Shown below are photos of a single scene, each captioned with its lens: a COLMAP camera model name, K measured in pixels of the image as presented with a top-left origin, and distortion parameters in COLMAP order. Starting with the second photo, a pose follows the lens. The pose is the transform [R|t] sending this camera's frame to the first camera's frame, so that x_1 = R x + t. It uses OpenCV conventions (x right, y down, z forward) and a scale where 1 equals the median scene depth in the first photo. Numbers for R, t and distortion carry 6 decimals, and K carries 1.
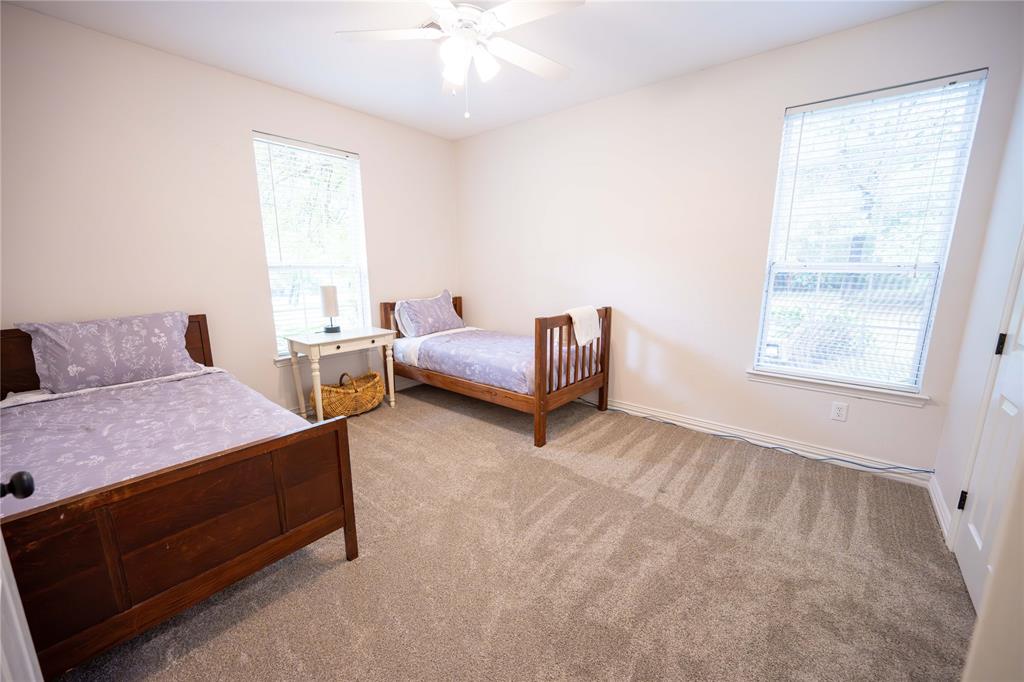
lens RADIAL K [[410.7, 0, 514.7], [0, 410.7, 344.3], [0, 0, 1]] dist [-0.003628, -0.000447]
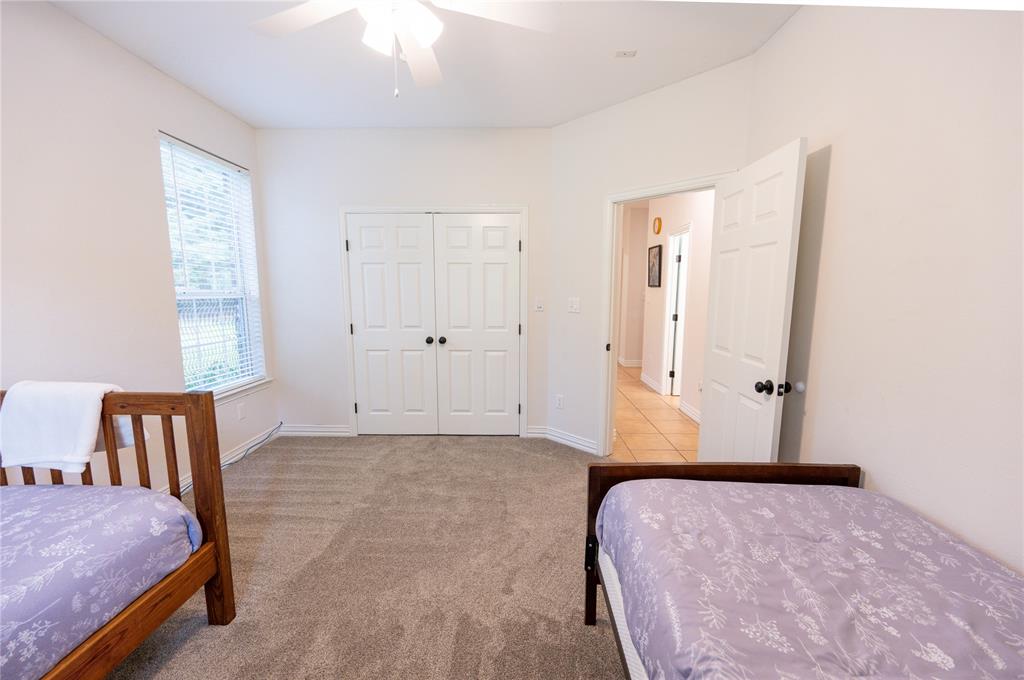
lens RADIAL K [[429.1, 0, 515.5], [0, 429.1, 348.6], [0, 0, 1]] dist [-0.002811, -0.000341]
pose [[-0.647223, -0.102910, 0.755322, -0.774834], [0.137368, 0.958880, 0.248353, -0.250150], [-0.749821, 0.264496, -0.606473, 1.270397]]
